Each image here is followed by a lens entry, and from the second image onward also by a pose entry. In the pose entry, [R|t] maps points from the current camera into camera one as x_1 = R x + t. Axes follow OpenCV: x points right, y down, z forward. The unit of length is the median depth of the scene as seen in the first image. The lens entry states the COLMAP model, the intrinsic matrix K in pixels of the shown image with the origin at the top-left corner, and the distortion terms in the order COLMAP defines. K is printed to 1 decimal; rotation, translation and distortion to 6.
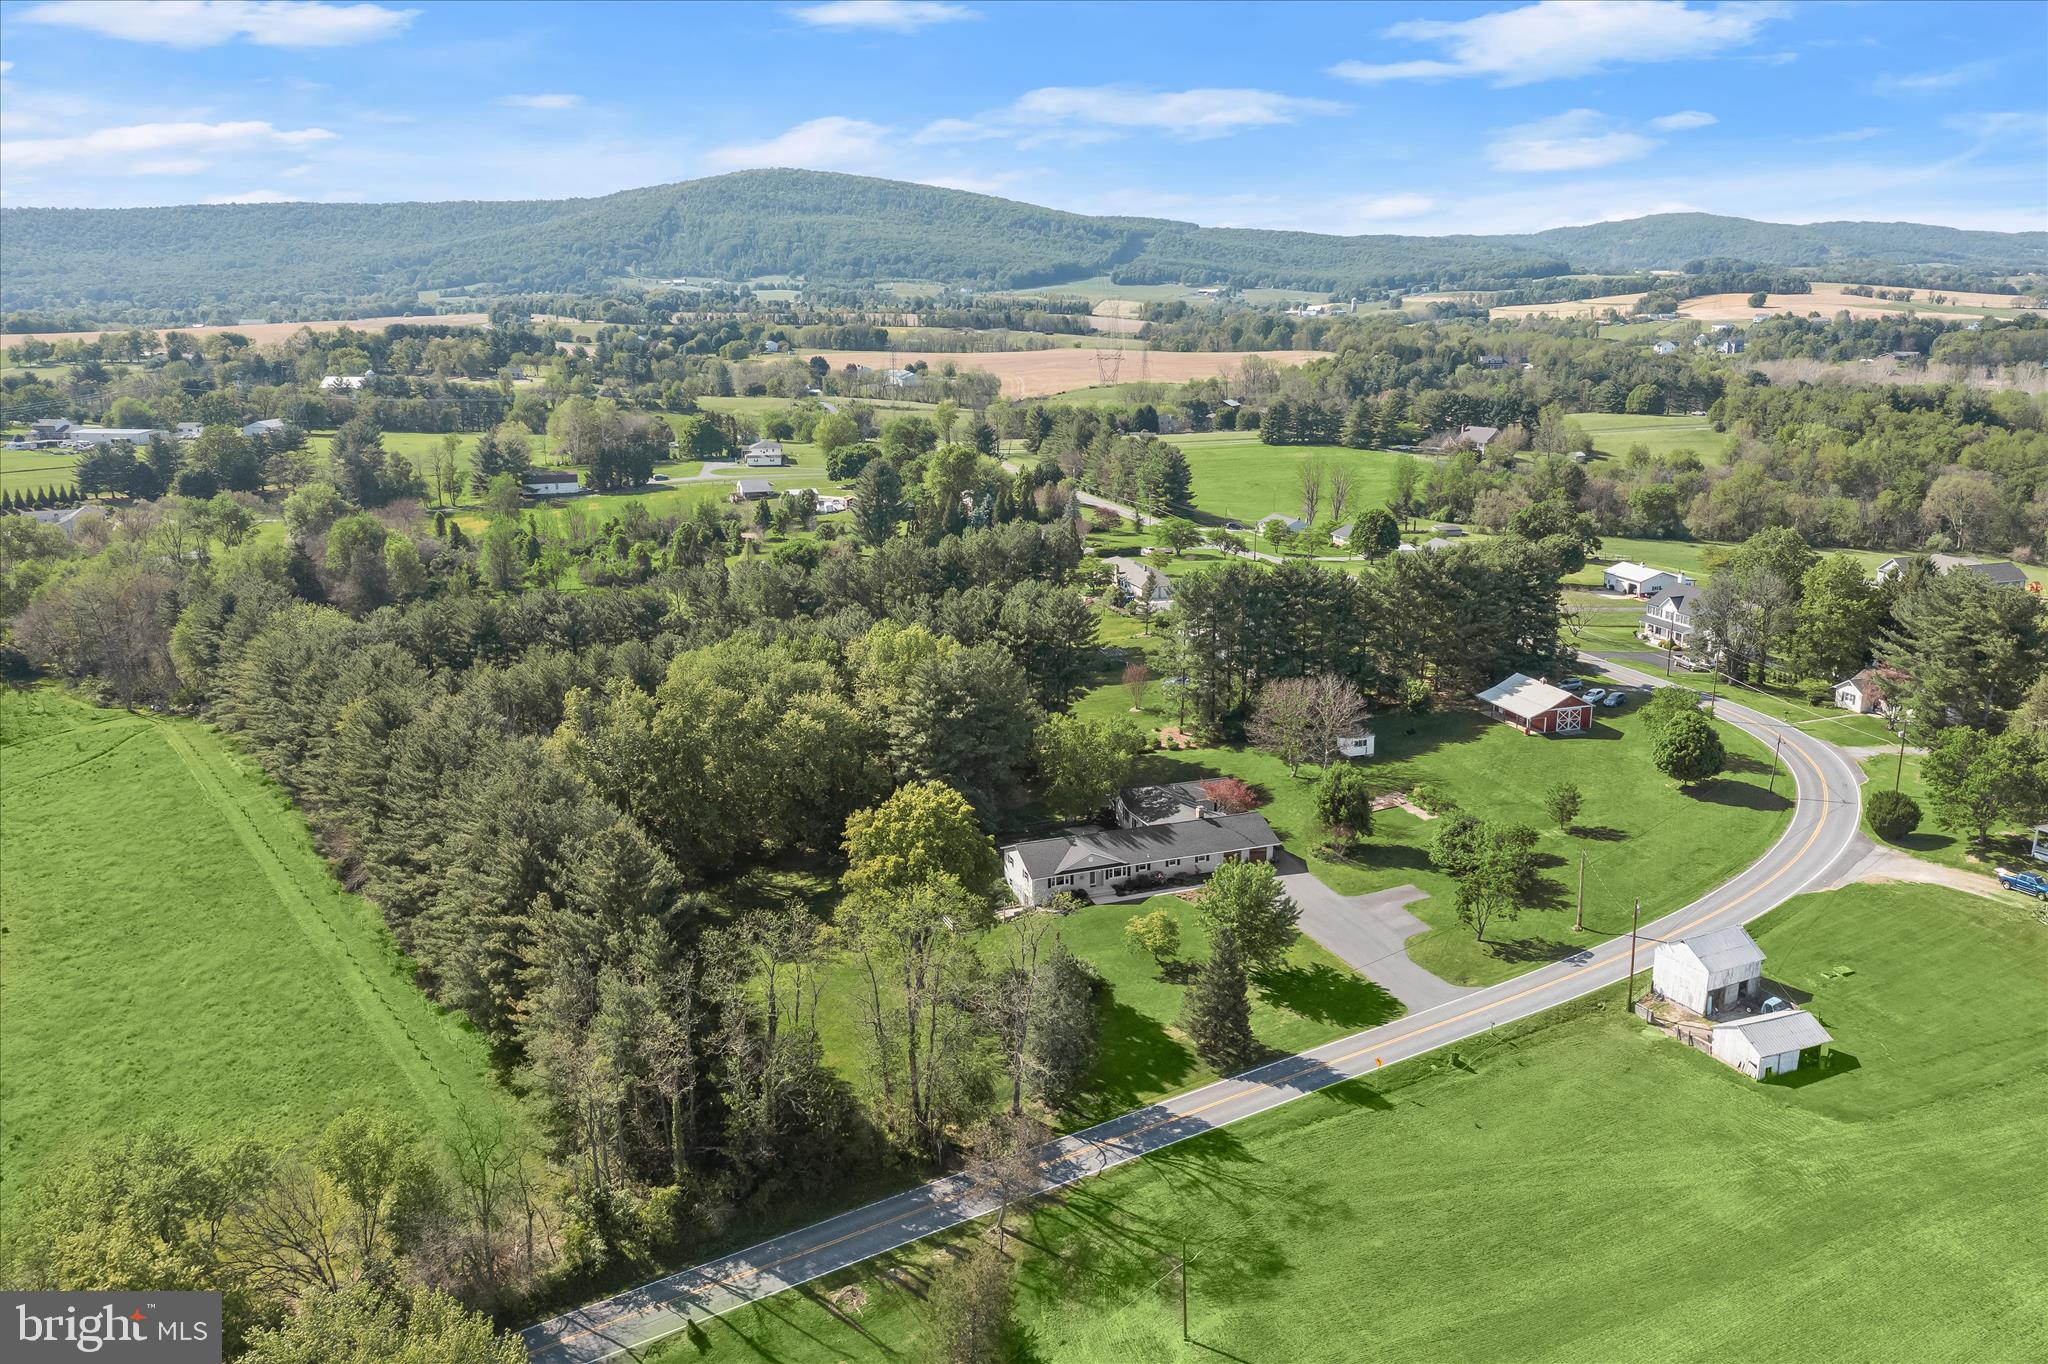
lens RADIAL K [[1625.5, 0, 1017.2], [0, 1625.5, 667.1], [0, 0, 1]] dist [-0.014654, -0.004701]
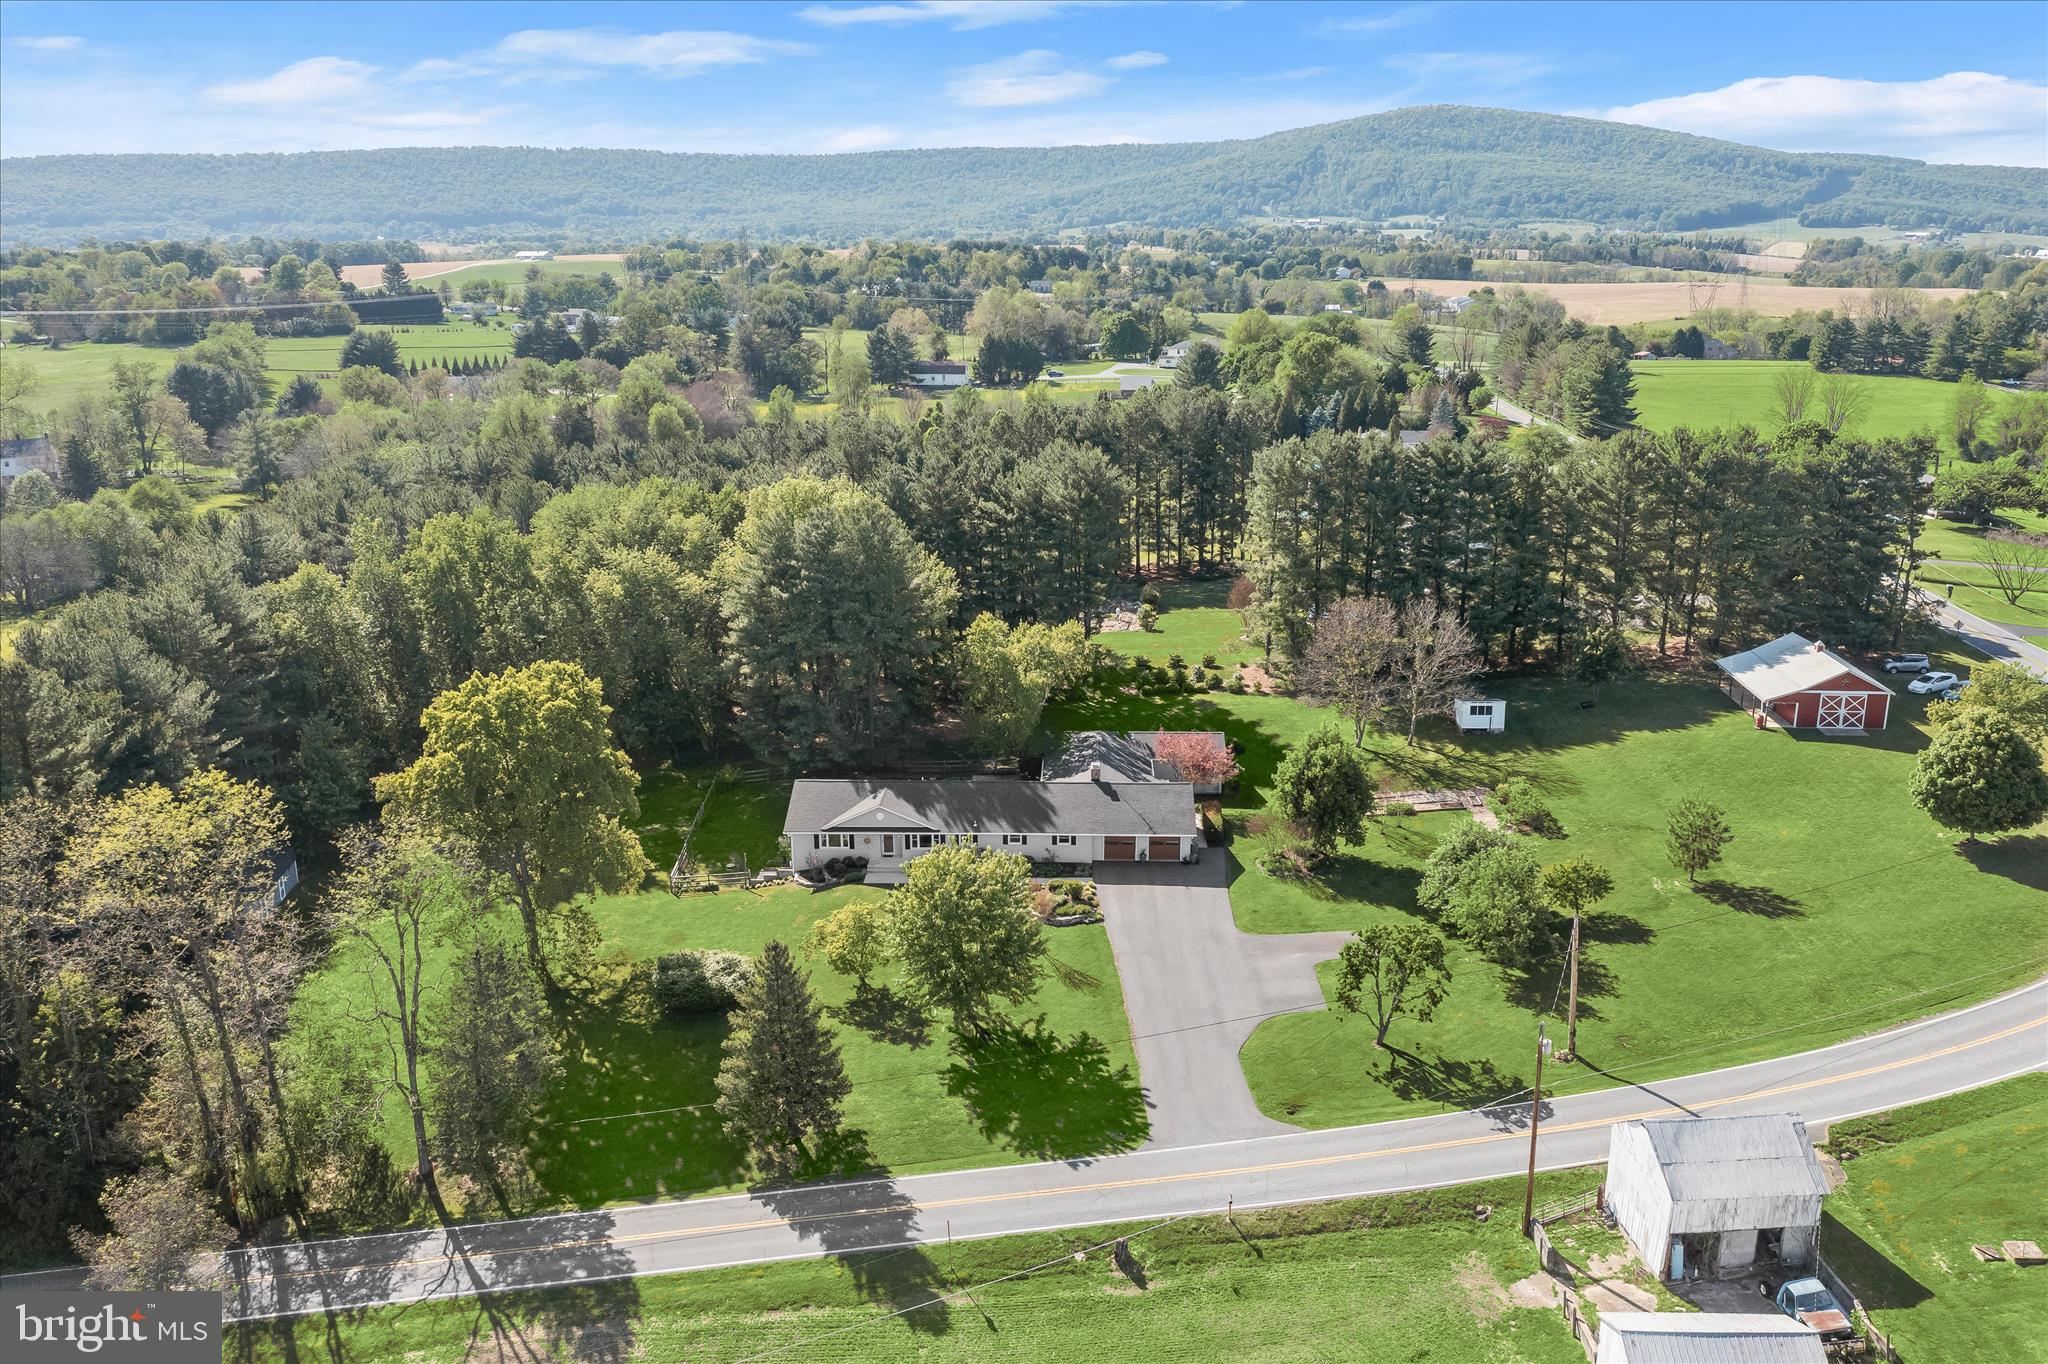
lens RADIAL K [[1625.5, 0, 1017.2], [0, 1625.5, 667.1], [0, 0, 1]] dist [-0.014654, -0.004701]
pose [[0.923086, 0.103153, -0.370503, 0.270020], [-0.092103, 0.994618, 0.047447, 0.015176], [0.373403, -0.009673, 0.927619, 0.311124]]
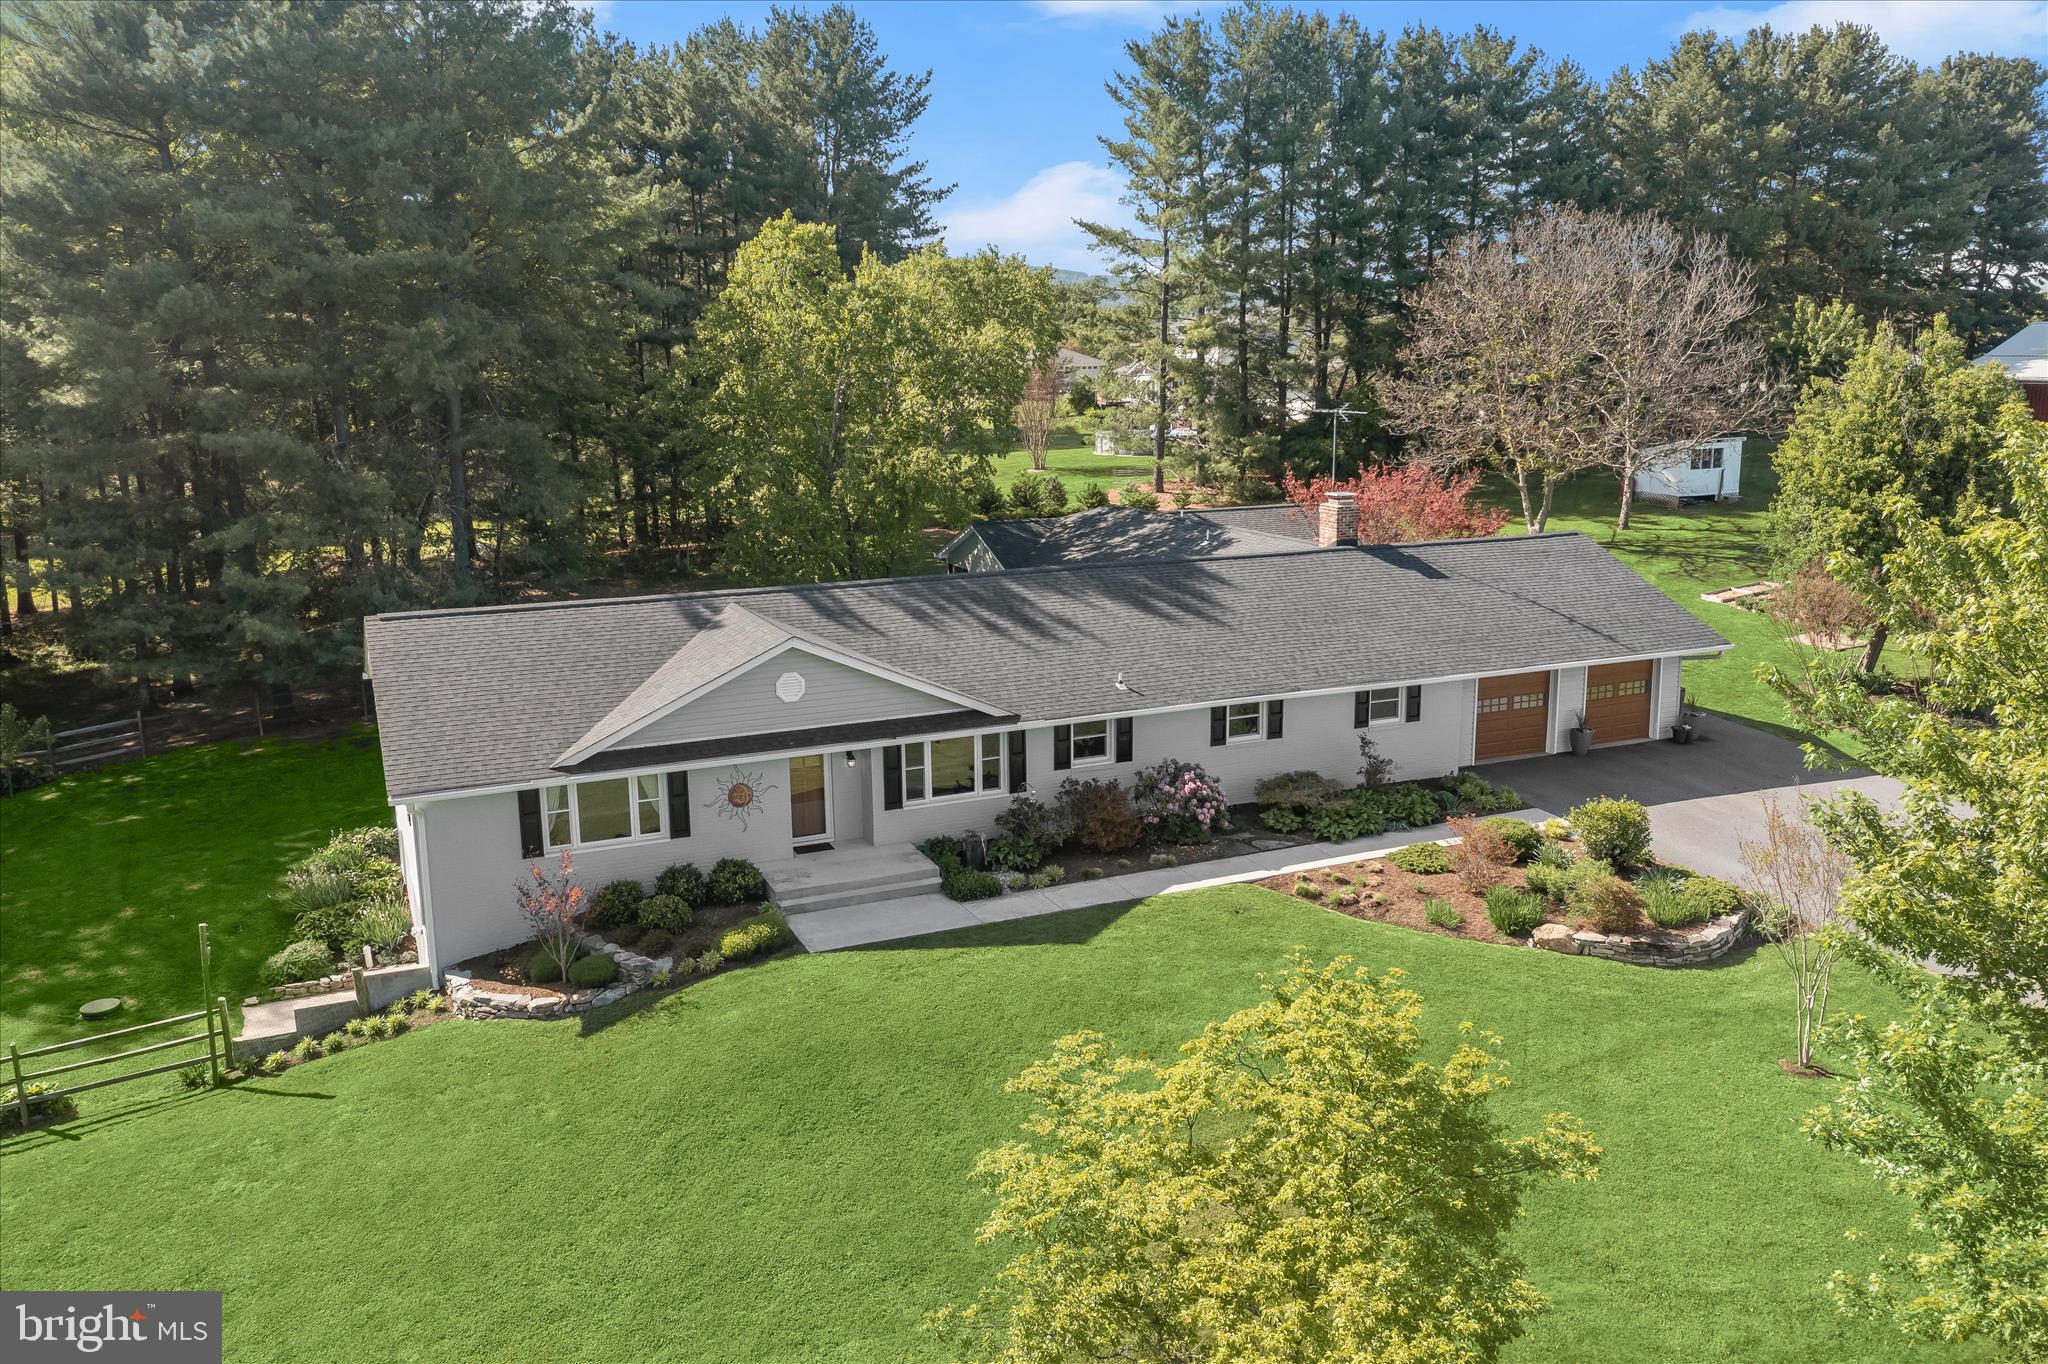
lens RADIAL K [[1625.5, 0, 1017.2], [0, 1625.5, 667.1], [0, 0, 1]] dist [-0.014654, -0.004701]
pose [[0.997815, -0.012297, 0.064923, 0.045693], [0.014787, 0.999168, -0.038006, 0.097110], [-0.064401, 0.038883, 0.997166, 0.654185]]
